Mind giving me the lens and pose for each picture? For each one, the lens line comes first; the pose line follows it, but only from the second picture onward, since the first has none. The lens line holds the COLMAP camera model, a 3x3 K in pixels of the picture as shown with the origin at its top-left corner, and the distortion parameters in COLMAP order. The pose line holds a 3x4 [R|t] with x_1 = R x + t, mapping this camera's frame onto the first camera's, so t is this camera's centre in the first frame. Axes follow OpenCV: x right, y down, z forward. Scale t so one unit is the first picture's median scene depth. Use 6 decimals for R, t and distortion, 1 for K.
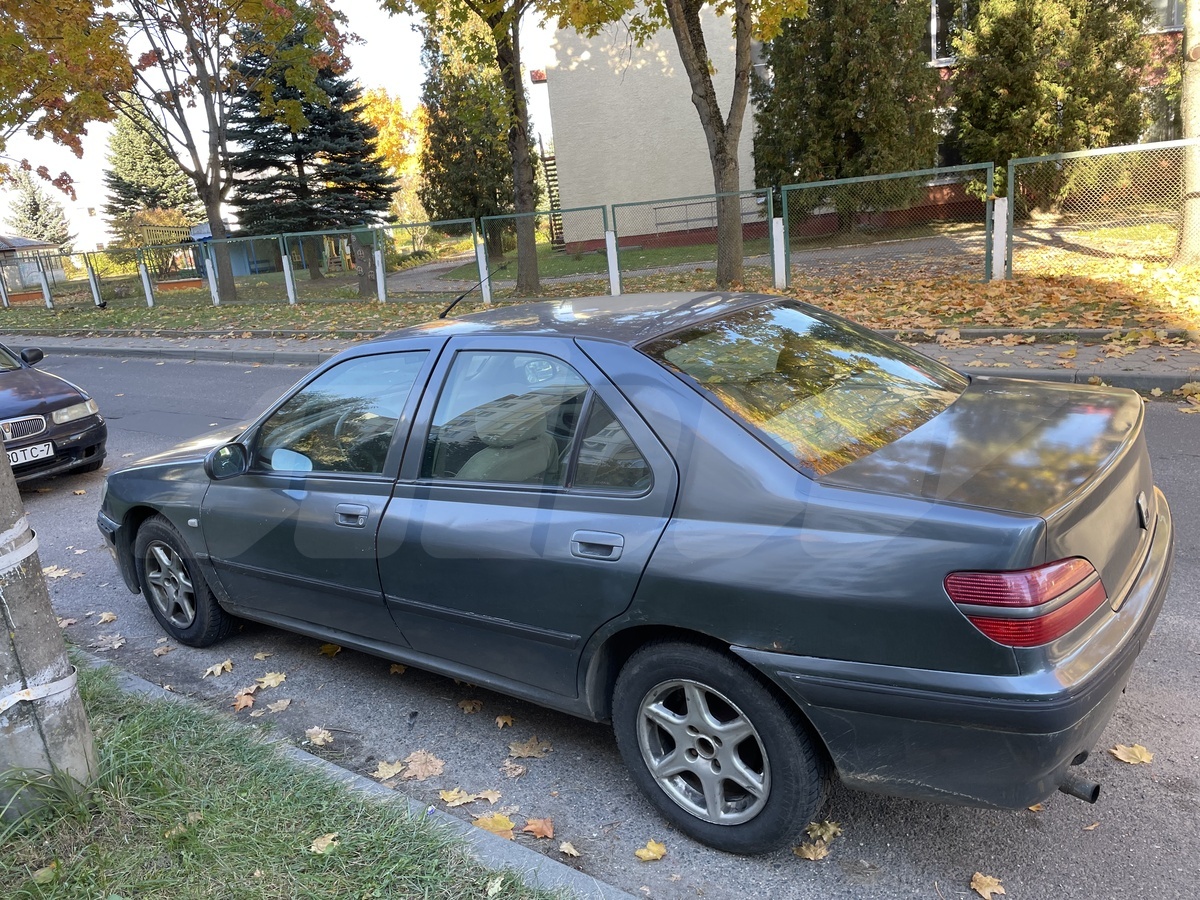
lens RADIAL K [[1033.4, 0, 602.3], [0, 1033.4, 447.9], [0, 0, 1]] dist [0.001639, -0.005720]
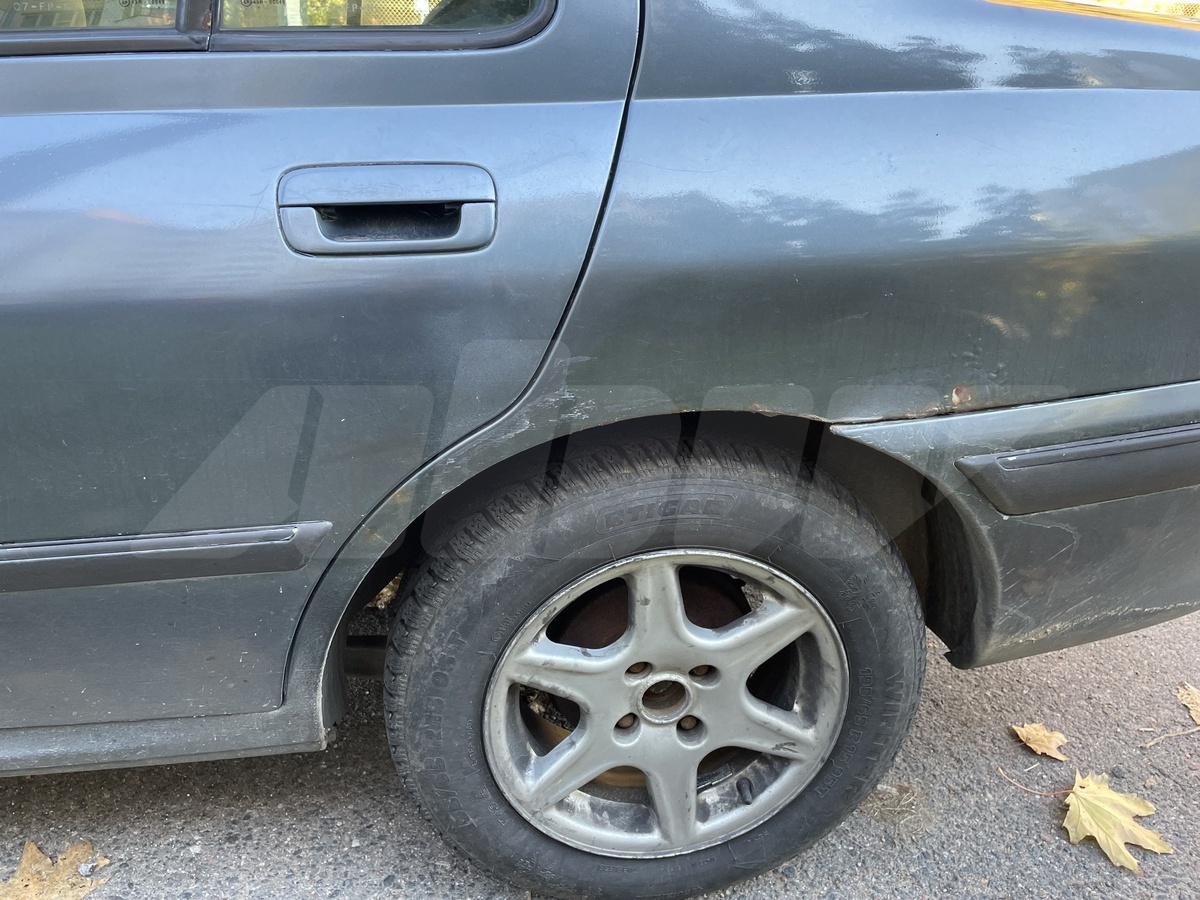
lens RADIAL K [[1033.4, 0, 601.5], [0, 1033.4, 453.7], [0, 0, 1]] dist [0.001639, -0.005720]
pose [[0.671112, -0.198536, 0.714277, -0.196181], [0.087081, 0.977915, 0.189997, 0.111313], [-0.736224, -0.065309, 0.673580, 0.744869]]
